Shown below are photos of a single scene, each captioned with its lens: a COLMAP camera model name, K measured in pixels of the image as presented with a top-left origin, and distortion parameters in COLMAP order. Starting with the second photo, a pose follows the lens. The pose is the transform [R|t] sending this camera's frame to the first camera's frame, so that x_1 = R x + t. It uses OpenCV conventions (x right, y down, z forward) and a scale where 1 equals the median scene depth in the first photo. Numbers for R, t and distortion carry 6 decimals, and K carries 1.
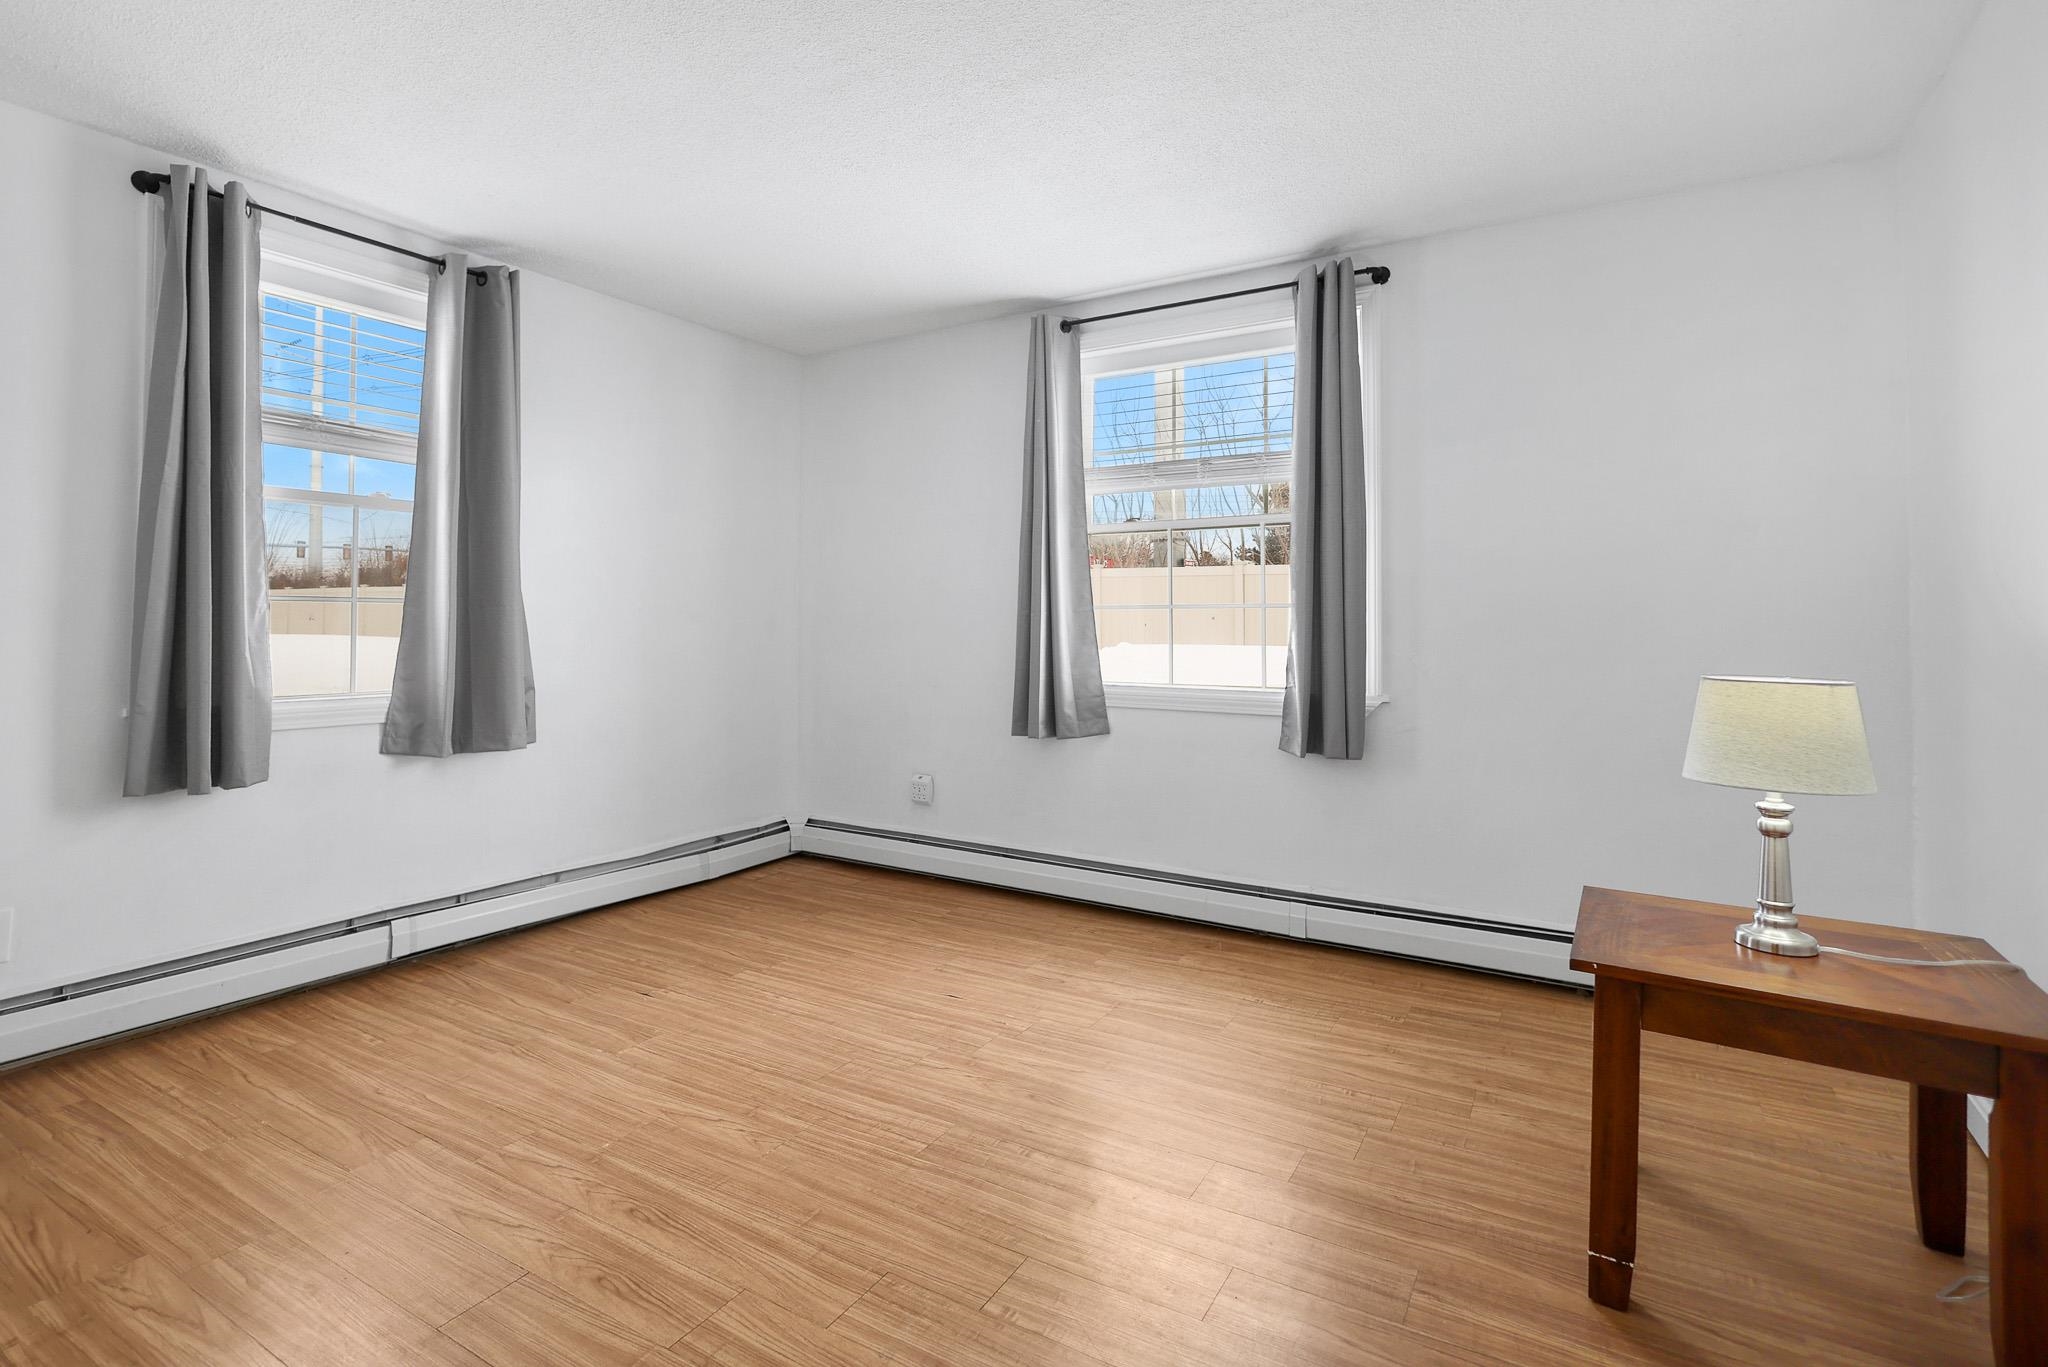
lens RADIAL K [[1025.2, 0, 1014.2], [0, 1025.2, 593.3], [0, 0, 1]] dist [-0.002020, 0.000912]
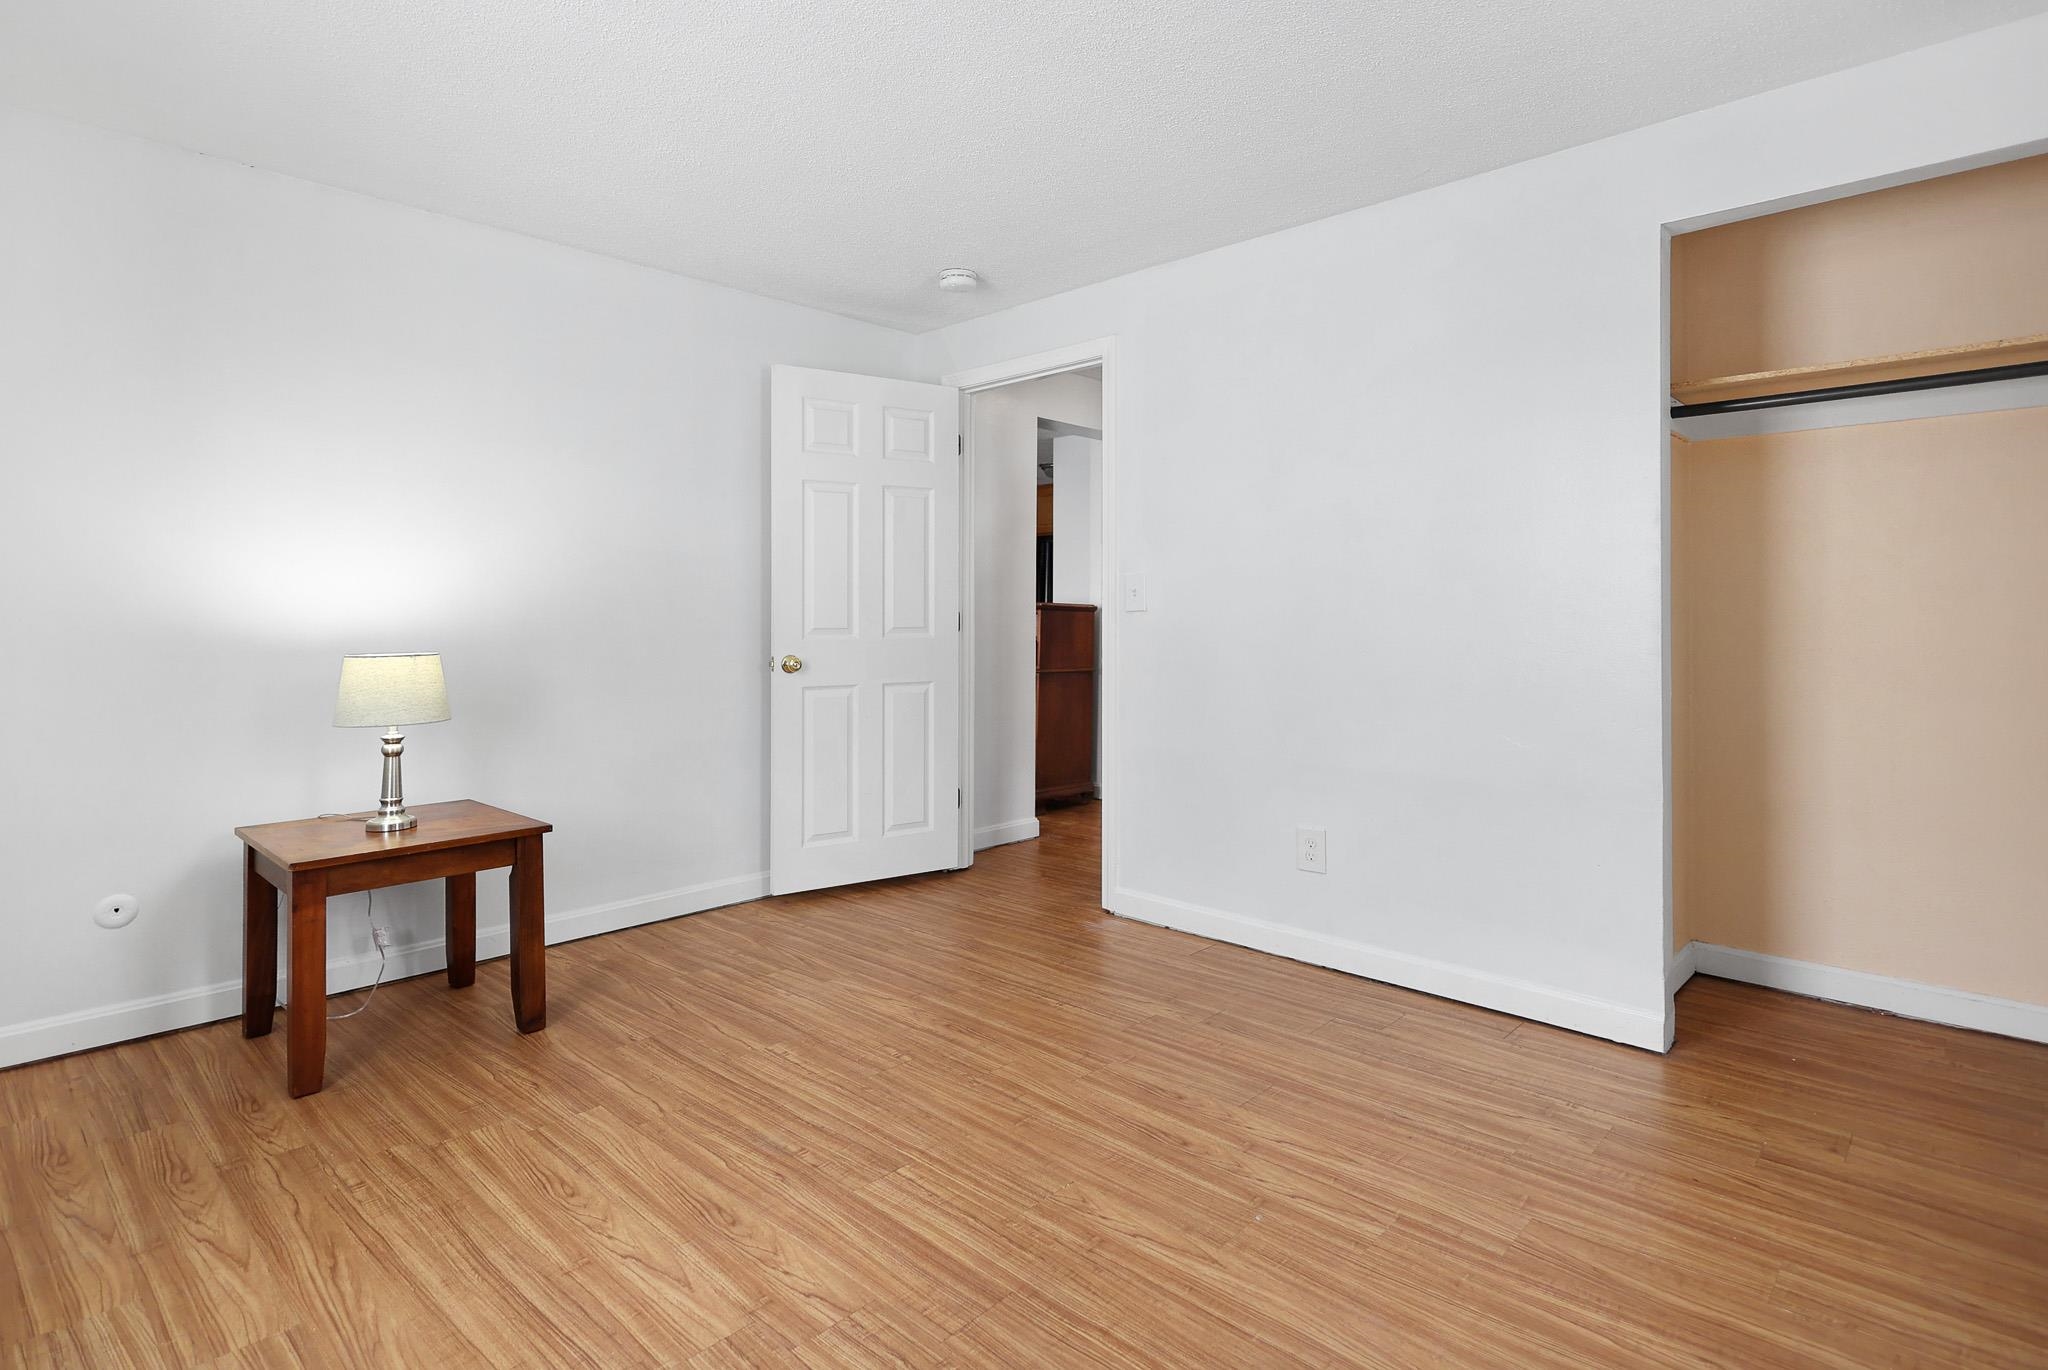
lens RADIAL K [[1002.1, 0, 1041.4], [0, 1002.1, 596.1], [0, 0, 1]] dist [-0.002374, 0.000259]
pose [[-0.981612, 0.002408, 0.190869, -0.388059], [-0.007532, 0.998653, -0.051335, 0.073236], [-0.190736, -0.051829, -0.980272, 1.900705]]
